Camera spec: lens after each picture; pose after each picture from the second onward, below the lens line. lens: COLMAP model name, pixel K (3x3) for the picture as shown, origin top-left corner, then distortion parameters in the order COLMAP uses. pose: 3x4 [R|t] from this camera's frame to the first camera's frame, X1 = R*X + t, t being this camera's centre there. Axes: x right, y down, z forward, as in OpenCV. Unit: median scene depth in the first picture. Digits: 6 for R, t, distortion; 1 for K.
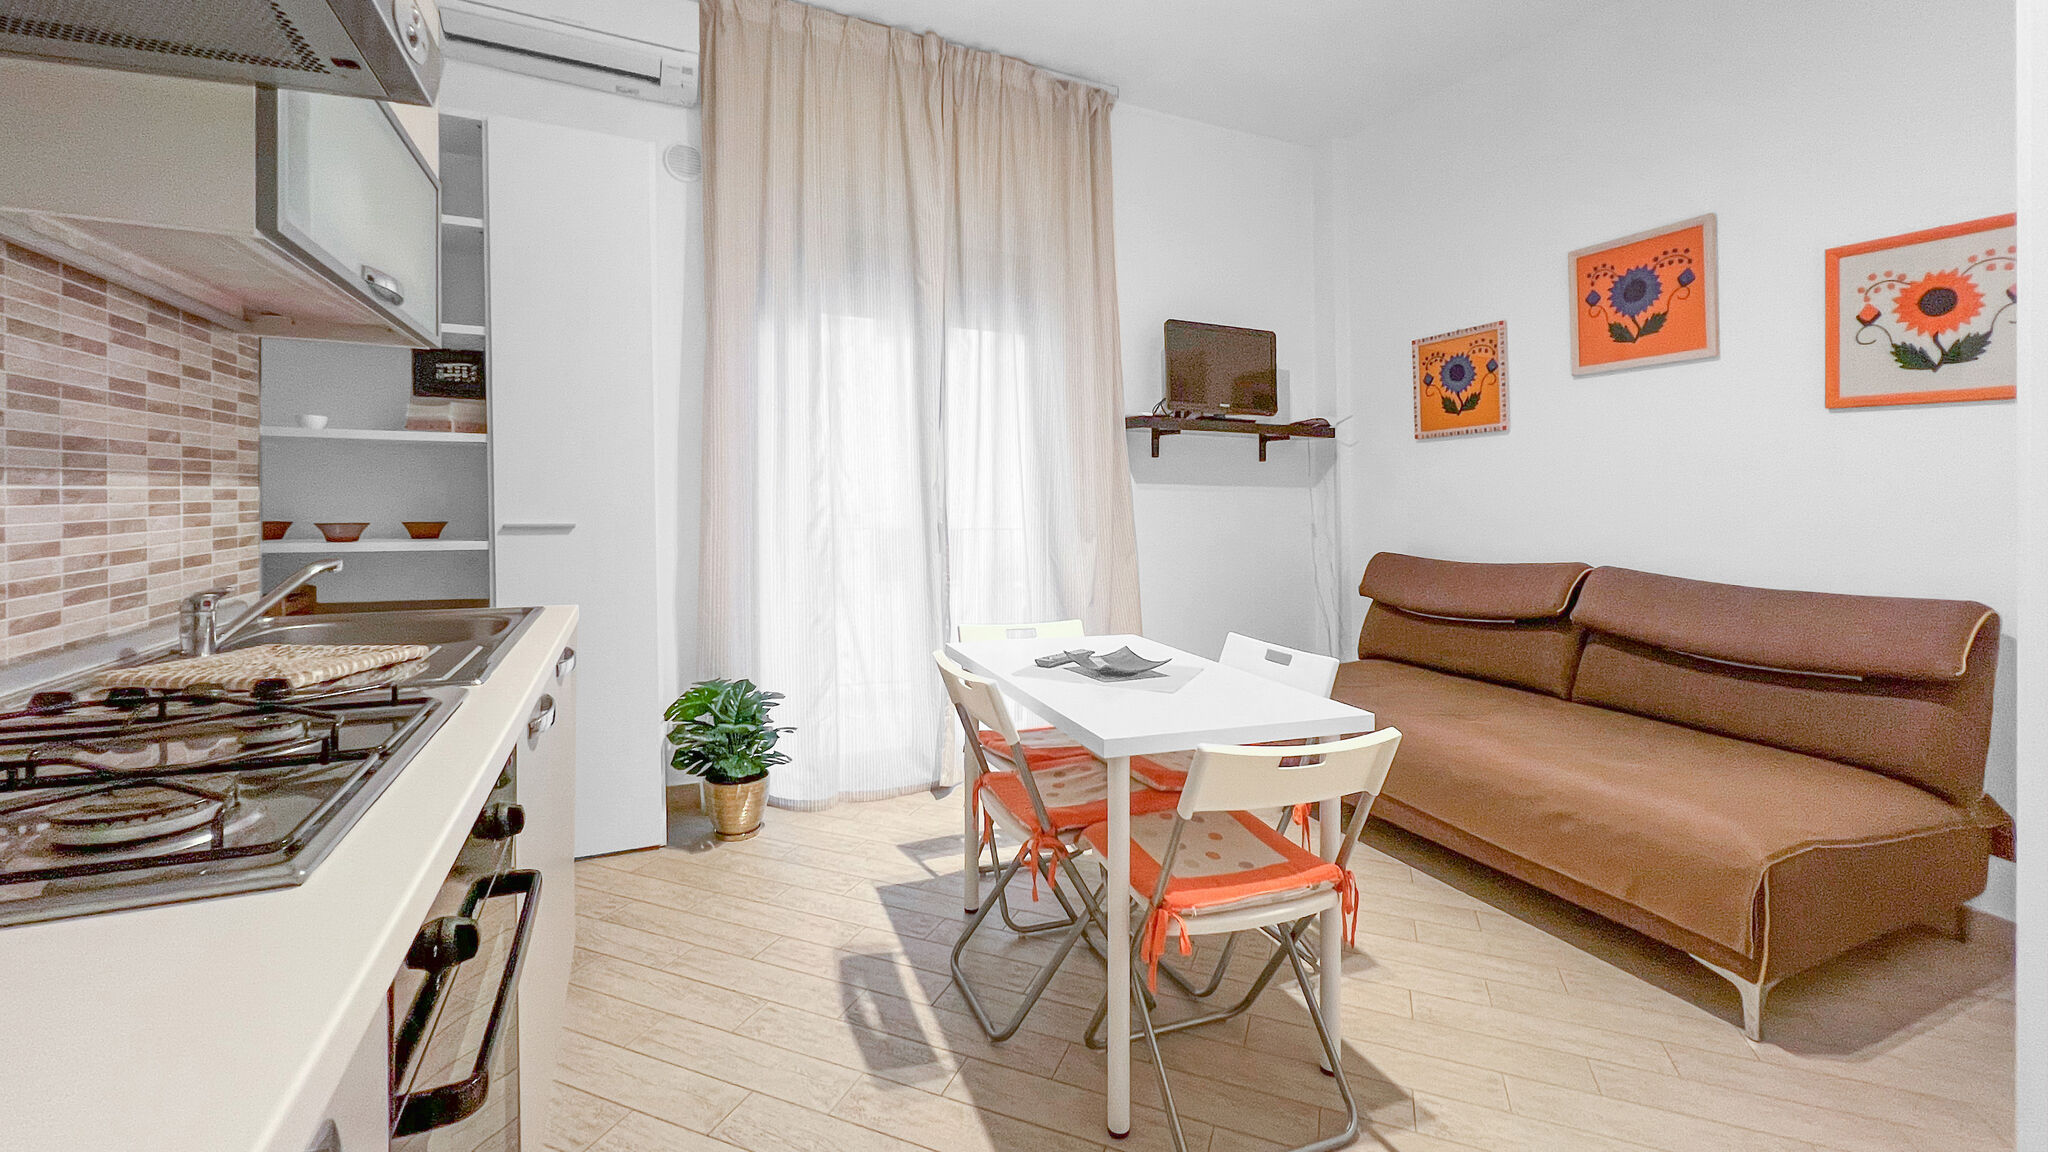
lens RADIAL K [[855.5, 0, 1065.1], [0, 855.5, 485.3], [0, 0, 1]] dist [-0.000514, 0.003274]
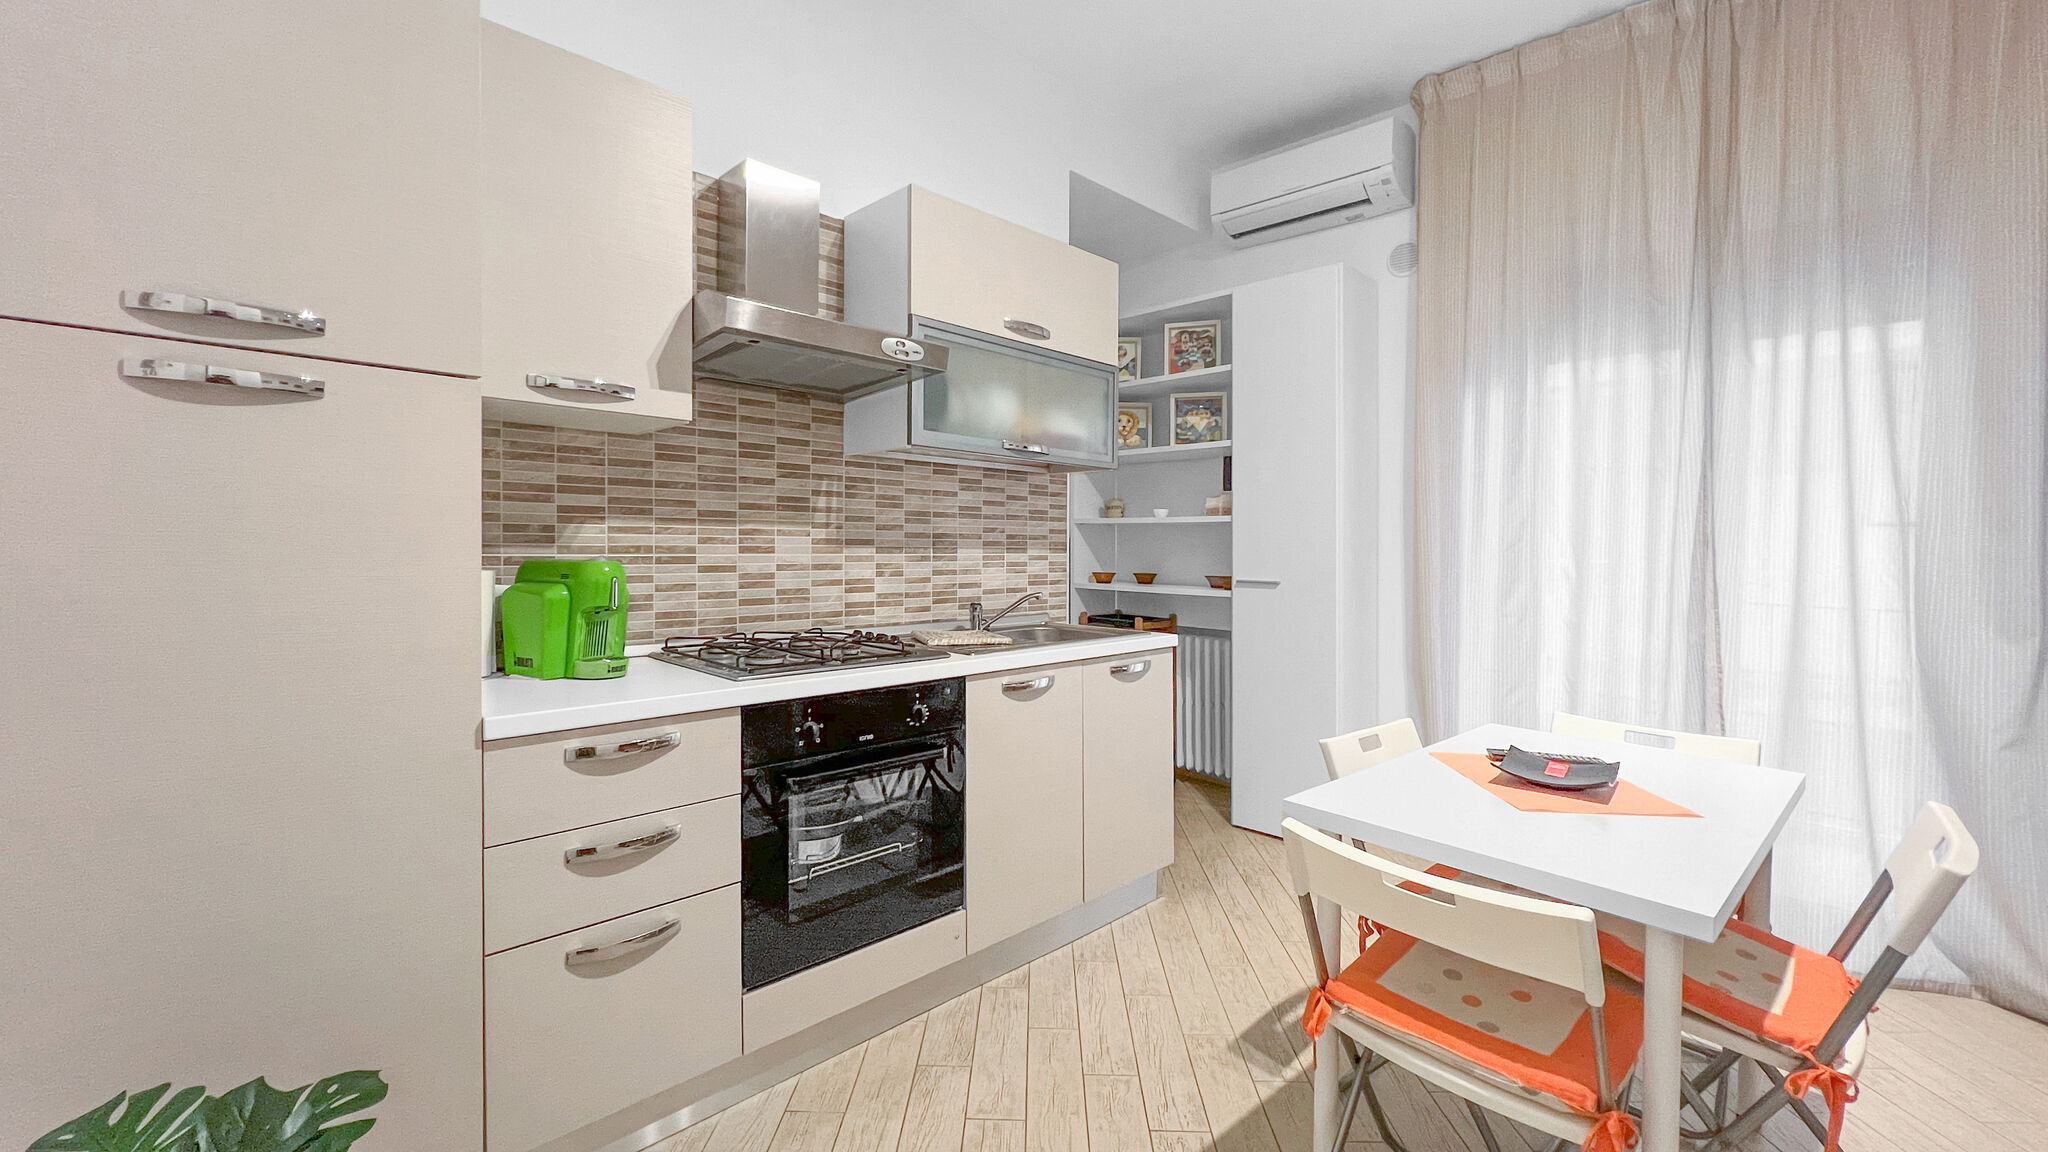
lens RADIAL K [[855.5, 0, 1028.8], [0, 855.5, 551.2], [0, 0, 1]] dist [-0.000514, 0.003274]
pose [[0.327400, -0.001384, -0.944885, 0.443546], [0.005920, 0.999982, 0.000586, -0.002755], [0.944867, -0.005785, 0.327402, 0.177605]]
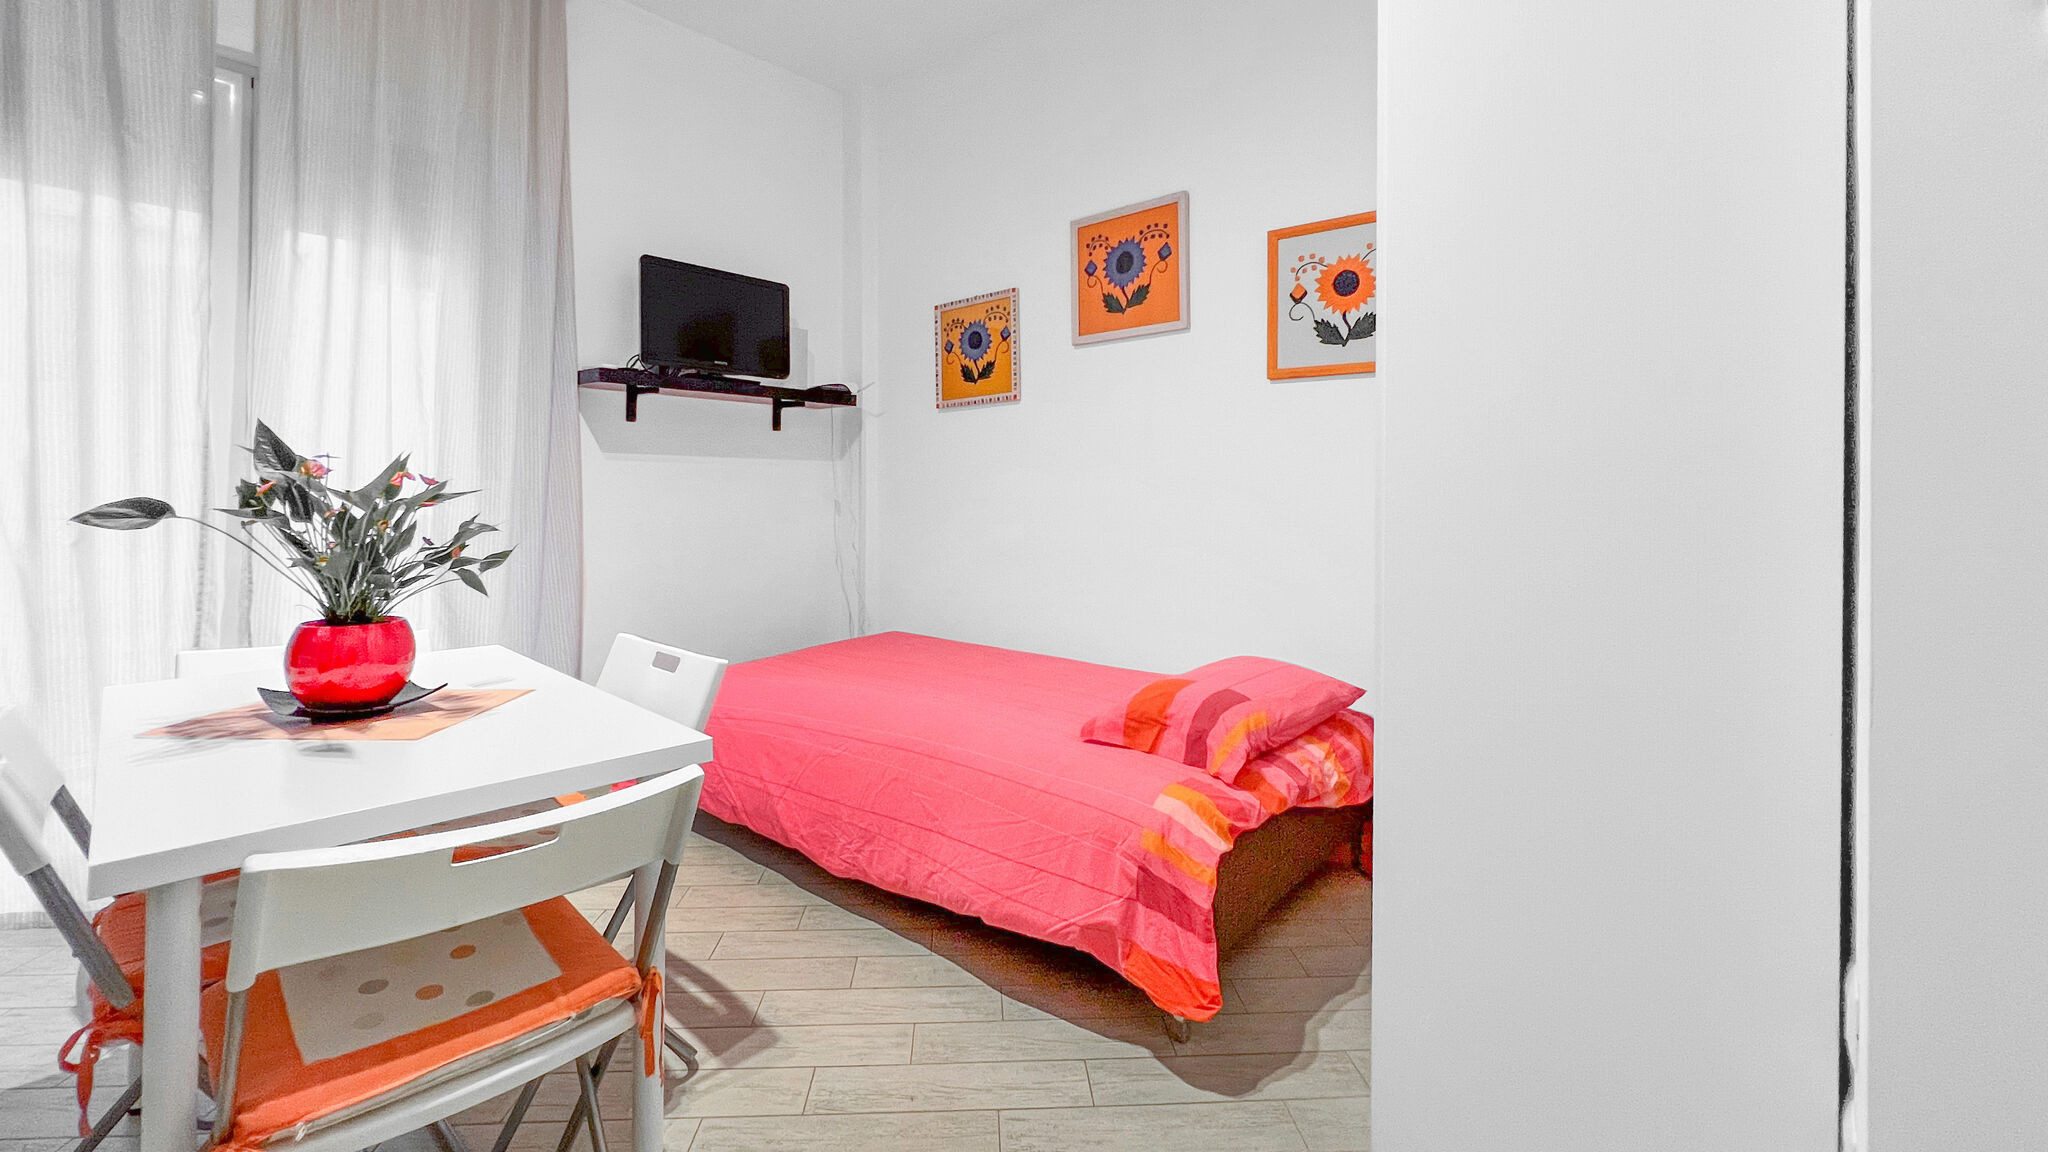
lens RADIAL K [[855.5, 0, 996.8], [0, 855.5, 480.7], [0, 0, 1]] dist [-0.000514, 0.003274]
pose [[0.928418, -0.007283, 0.371465, 0.179370], [0.003120, 0.999925, 0.011806, 0.023873], [-0.371524, -0.009802, 0.928372, 0.136041]]
